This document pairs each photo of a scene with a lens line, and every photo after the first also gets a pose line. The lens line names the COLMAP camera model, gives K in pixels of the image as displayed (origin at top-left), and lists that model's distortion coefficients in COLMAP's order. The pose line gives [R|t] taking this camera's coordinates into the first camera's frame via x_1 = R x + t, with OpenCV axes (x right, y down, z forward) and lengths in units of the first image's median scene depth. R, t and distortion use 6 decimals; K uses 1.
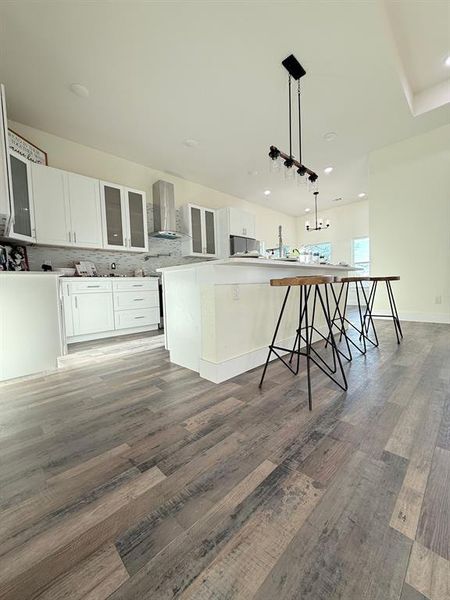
lens RADIAL K [[238.0, 0, 225.0], [0, 238.0, 300.0], [0, 0, 1]] dist [-0.002593, -0.000002]
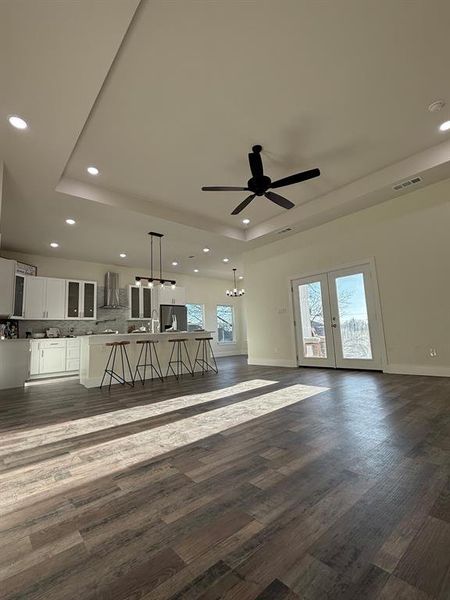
lens RADIAL K [[274.9, 0, 224.6], [0, 274.9, 302.1], [0, 0, 1]] dist [0.000033, 0.000006]
pose [[0.998159, -0.016902, -0.058241, 0.644619], [0.006301, 0.984082, -0.177603, 0.003626], [0.060316, 0.176909, 0.982377, -0.745759]]
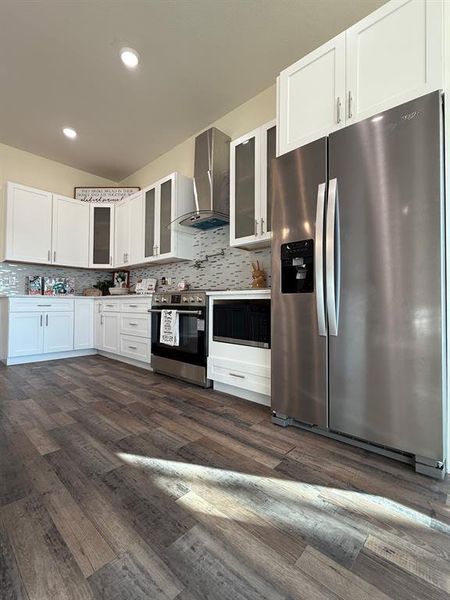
lens RADIAL K [[274.9, 0, 224.6], [0, 274.9, 302.1], [0, 0, 1]] dist [0.000033, 0.000006]
pose [[0.051512, 0.024017, -0.998384, 0.514108], [-0.066357, 0.997584, 0.020574, -0.105570], [0.996465, 0.065190, 0.052982, 1.190596]]
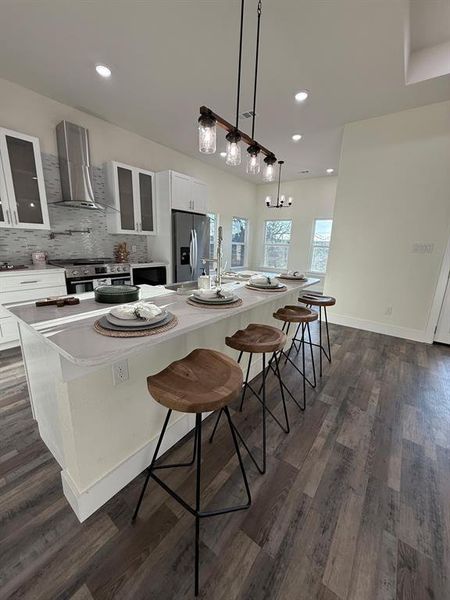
lens RADIAL K [[238.0, 0, 225.0], [0, 238.0, 300.0], [0, 0, 1]] dist [-0.002593, -0.000002]
pose [[0.986023, 0.030444, 0.163804, 0.097927], [-0.059198, 0.983028, 0.173640, -0.159480], [-0.155737, -0.180910, 0.971091, 0.187636]]
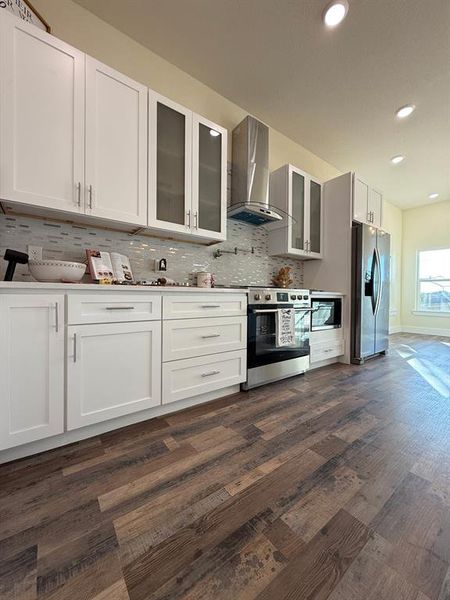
lens RADIAL K [[238.0, 0, 225.0], [0, 238.0, 300.0], [0, 0, 1]] dist [-0.002593, -0.000002]
pose [[0.991419, 0.047083, -0.121952, -0.271139], [-0.051883, 0.997987, -0.036482, -0.054044], [0.119989, 0.042497, 0.991865, 0.509838]]
